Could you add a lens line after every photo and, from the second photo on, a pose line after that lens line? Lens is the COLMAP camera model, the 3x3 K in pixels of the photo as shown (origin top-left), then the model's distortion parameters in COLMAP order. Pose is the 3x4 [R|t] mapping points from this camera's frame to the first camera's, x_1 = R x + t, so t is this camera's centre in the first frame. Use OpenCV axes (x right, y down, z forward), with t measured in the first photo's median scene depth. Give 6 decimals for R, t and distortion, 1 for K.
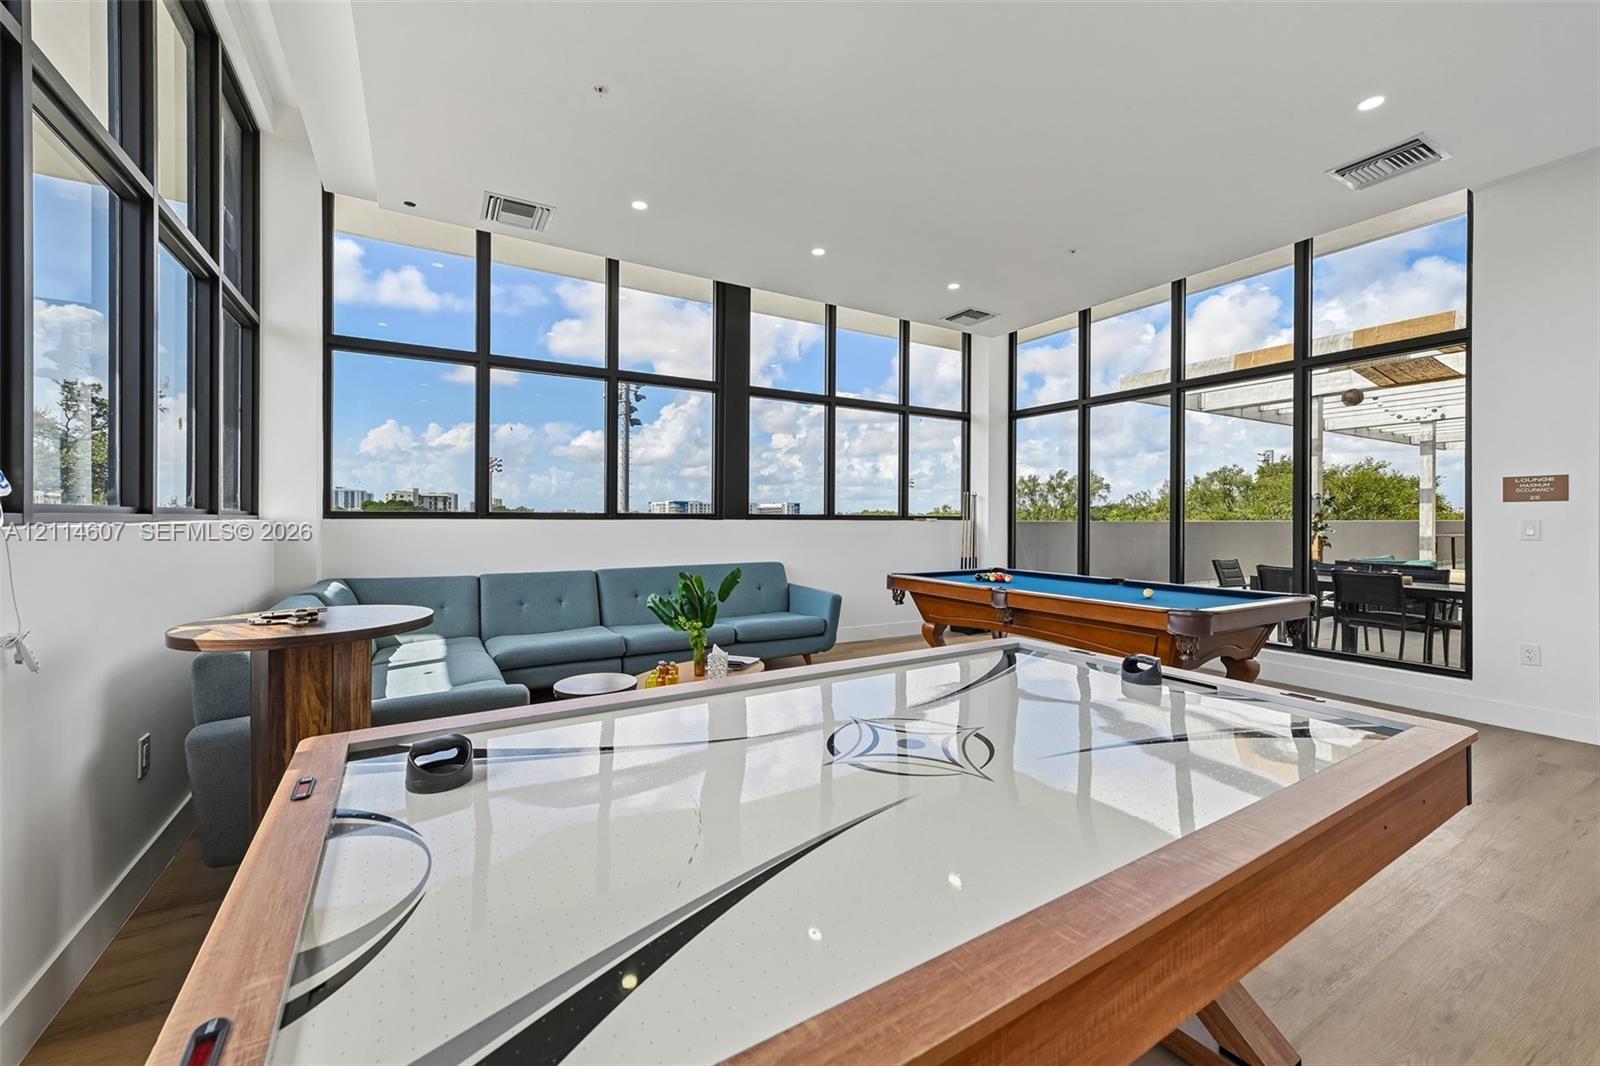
lens RADIAL K [[628.7, 0, 802.0], [0, 628.7, 522.6], [0, 0, 1]] dist [0.009198, 0.000251]
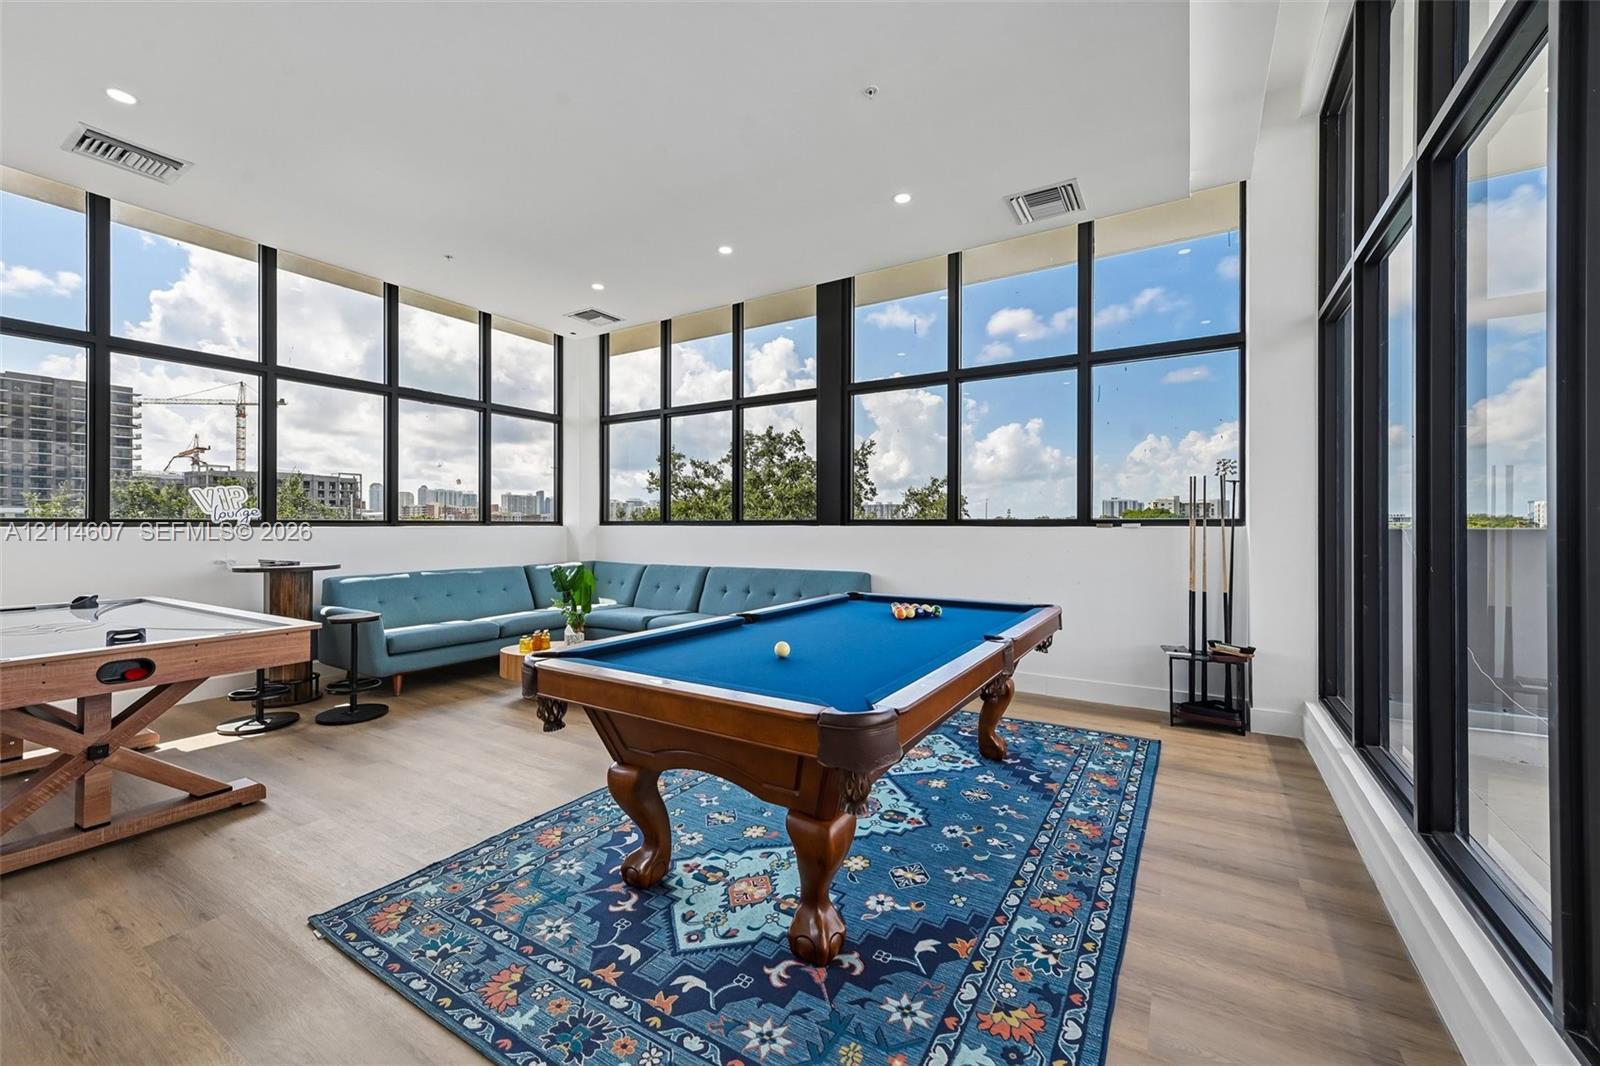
lens RADIAL K [[628.7, 0, 804.9], [0, 628.7, 528.1], [0, 0, 1]] dist [0.009198, 0.000251]
pose [[0.462956, 0.002249, -0.886379, 0.741536], [-0.005211, 0.999986, -0.000185, 0.000248], [0.886366, 0.004704, 0.462961, 0.512366]]
